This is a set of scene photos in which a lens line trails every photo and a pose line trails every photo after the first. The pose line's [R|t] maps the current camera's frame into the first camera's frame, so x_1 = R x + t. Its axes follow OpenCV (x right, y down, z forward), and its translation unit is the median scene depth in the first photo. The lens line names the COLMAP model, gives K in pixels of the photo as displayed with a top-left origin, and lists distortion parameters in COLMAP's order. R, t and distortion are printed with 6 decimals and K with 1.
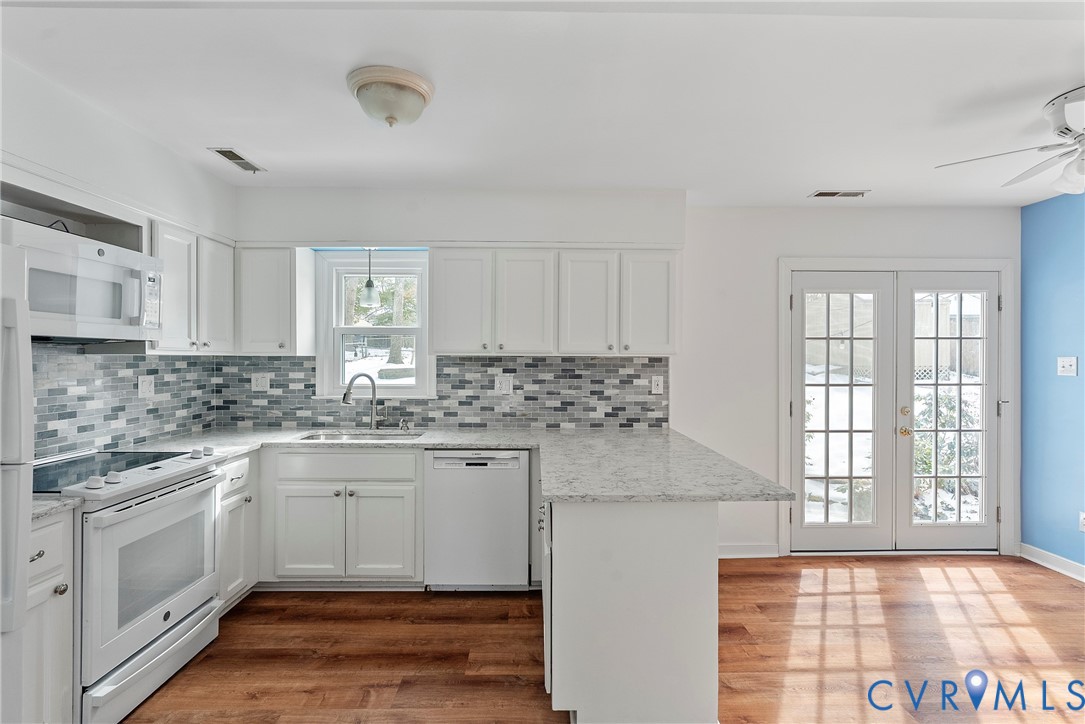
lens RADIAL K [[533.8, 0, 544.5], [0, 533.8, 357.4], [0, 0, 1]] dist [0.000741, -0.000029]
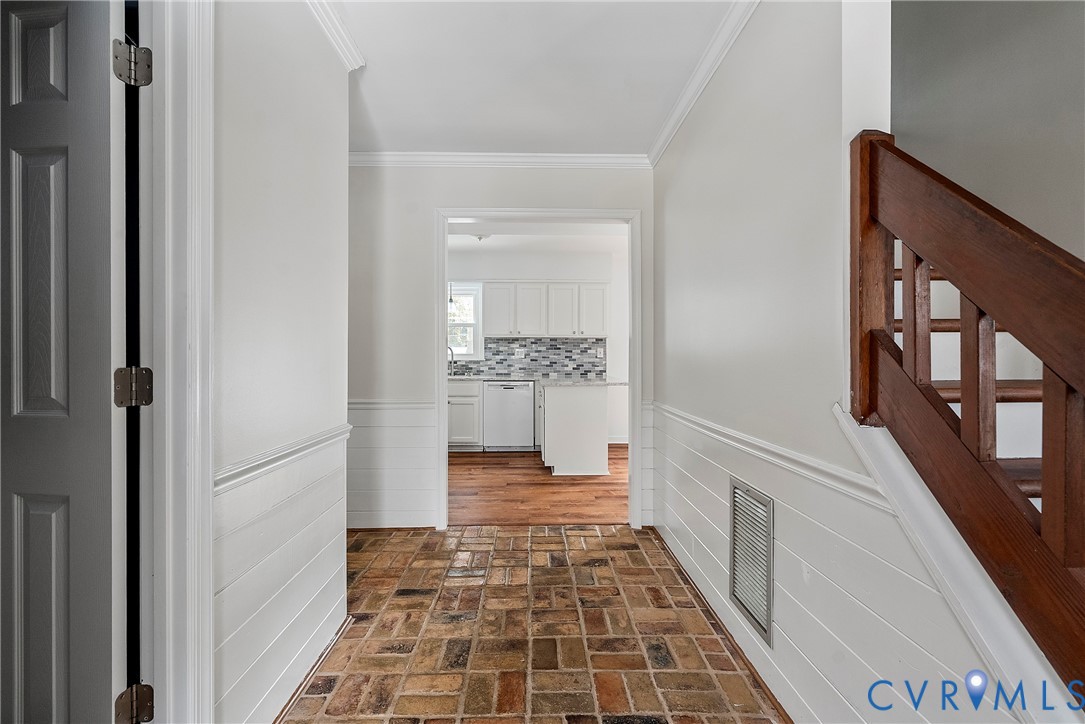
lens RADIAL K [[492.7, 0, 540.3], [0, 492.7, 360.0], [0, 0, 1]] dist [-0.008944, 0.003147]
pose [[0.999998, -0.002190, 0.000130, -0.002968], [0.002188, 0.999884, 0.015071, 0.050036], [-0.000163, -0.015070, 0.999886, -0.759916]]
